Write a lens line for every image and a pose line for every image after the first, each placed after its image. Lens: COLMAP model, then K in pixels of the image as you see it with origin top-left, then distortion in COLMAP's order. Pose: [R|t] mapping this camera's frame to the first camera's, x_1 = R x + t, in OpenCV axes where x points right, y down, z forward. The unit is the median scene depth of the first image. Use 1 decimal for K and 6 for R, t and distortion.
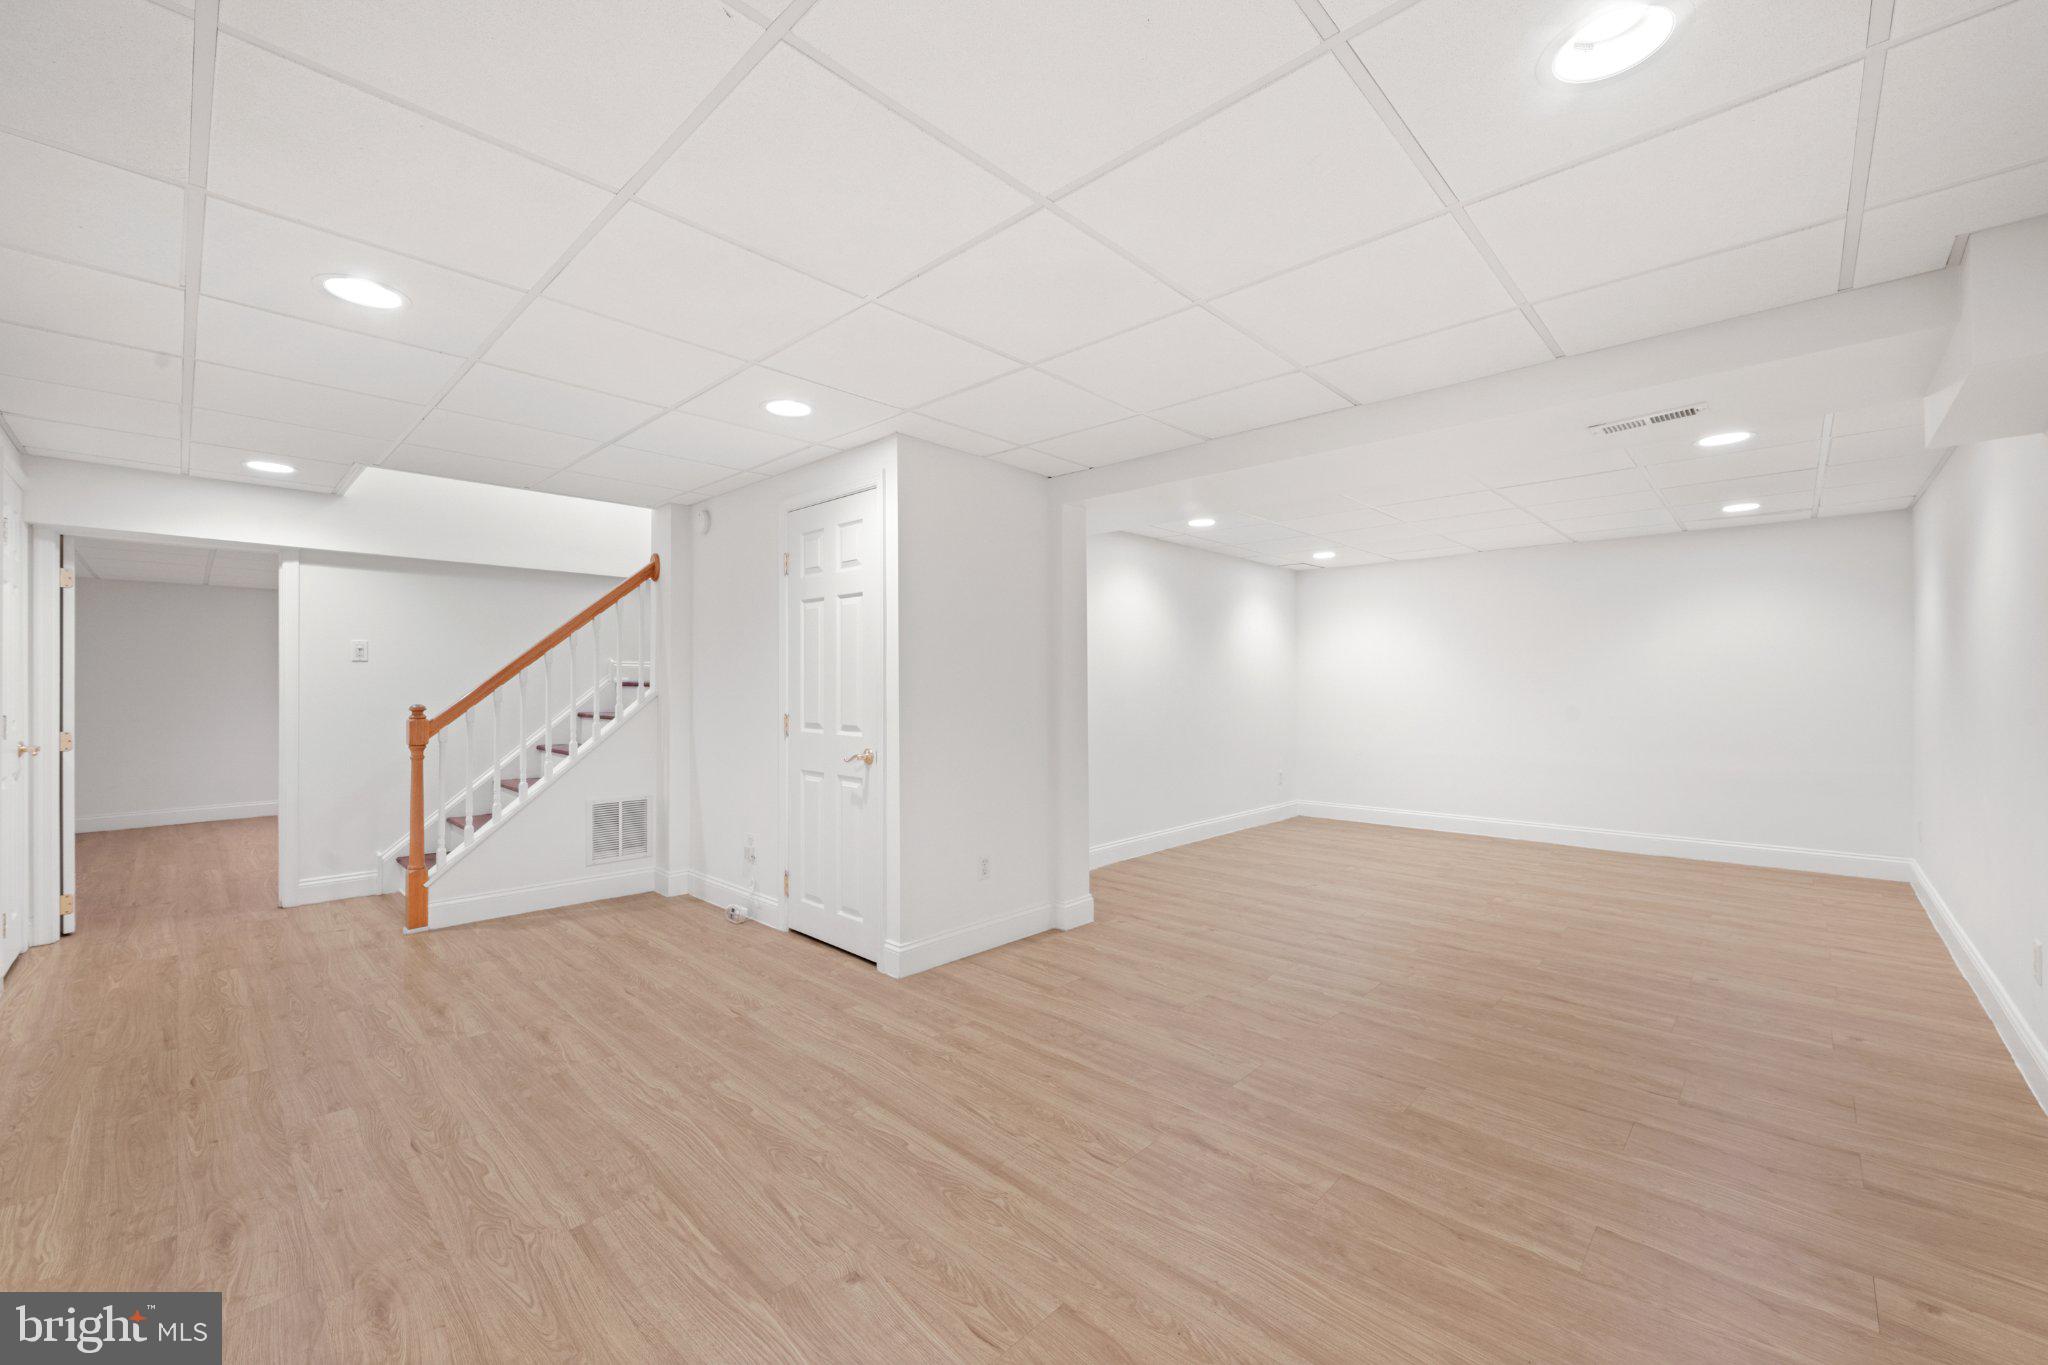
lens RADIAL K [[816.2, 0, 1023.6], [0, 816.2, 680.0], [0, 0, 1]] dist [-0.000052, -0.000291]
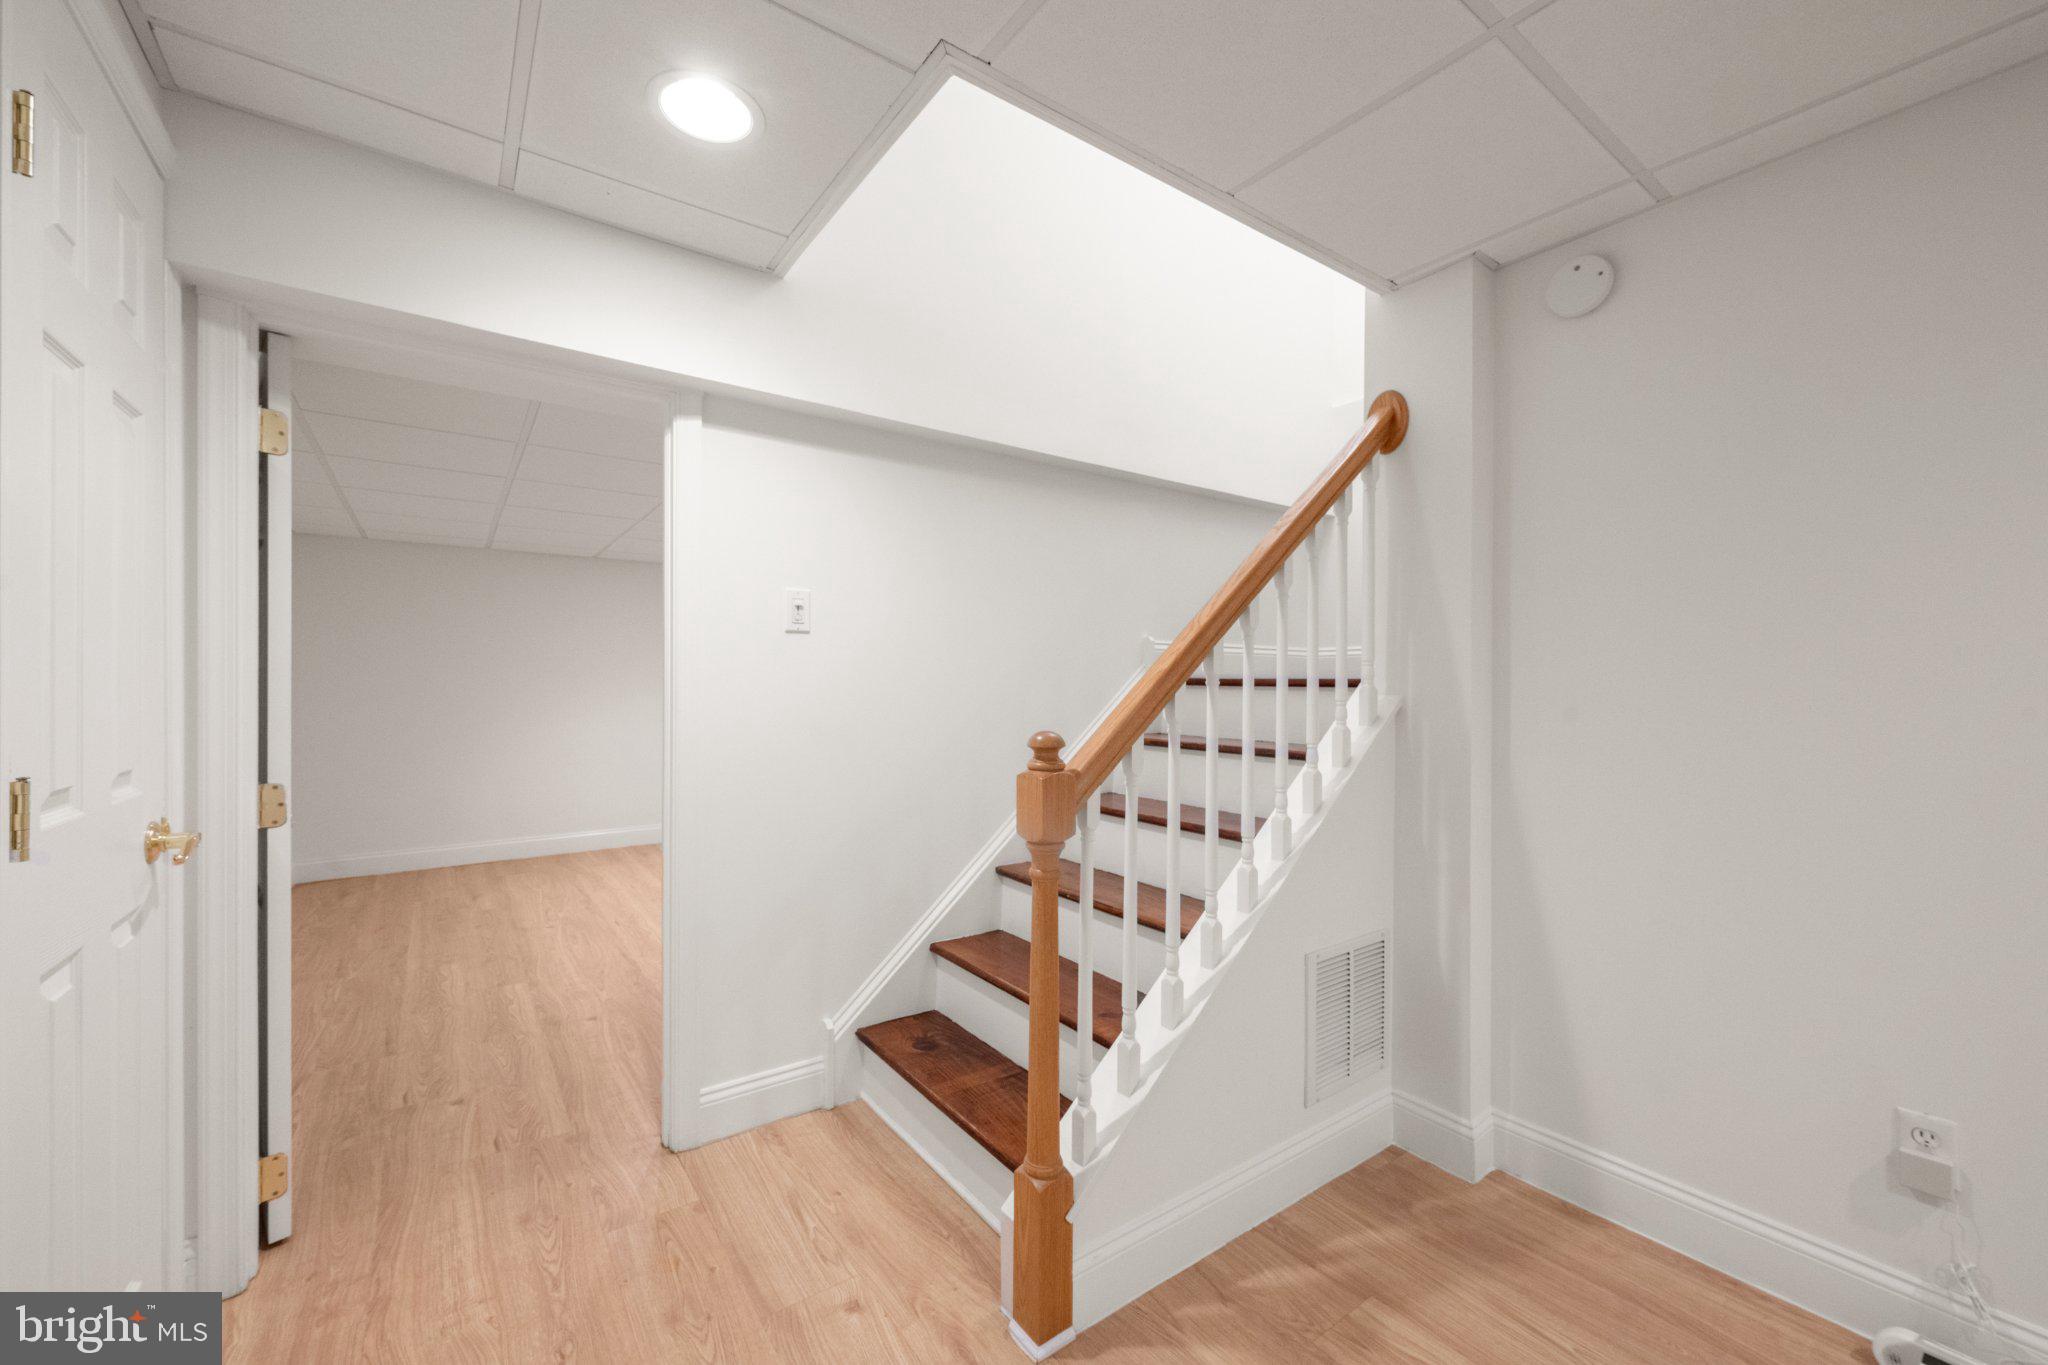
lens RADIAL K [[816.2, 0, 1025.2], [0, 816.2, 685.9], [0, 0, 1]] dist [-0.000052, -0.000291]
pose [[0.983537, 0.005302, -0.180627, -0.632317], [-0.004543, 0.999979, 0.004613, 0.006679], [0.180648, -0.003717, 0.983541, 0.581704]]
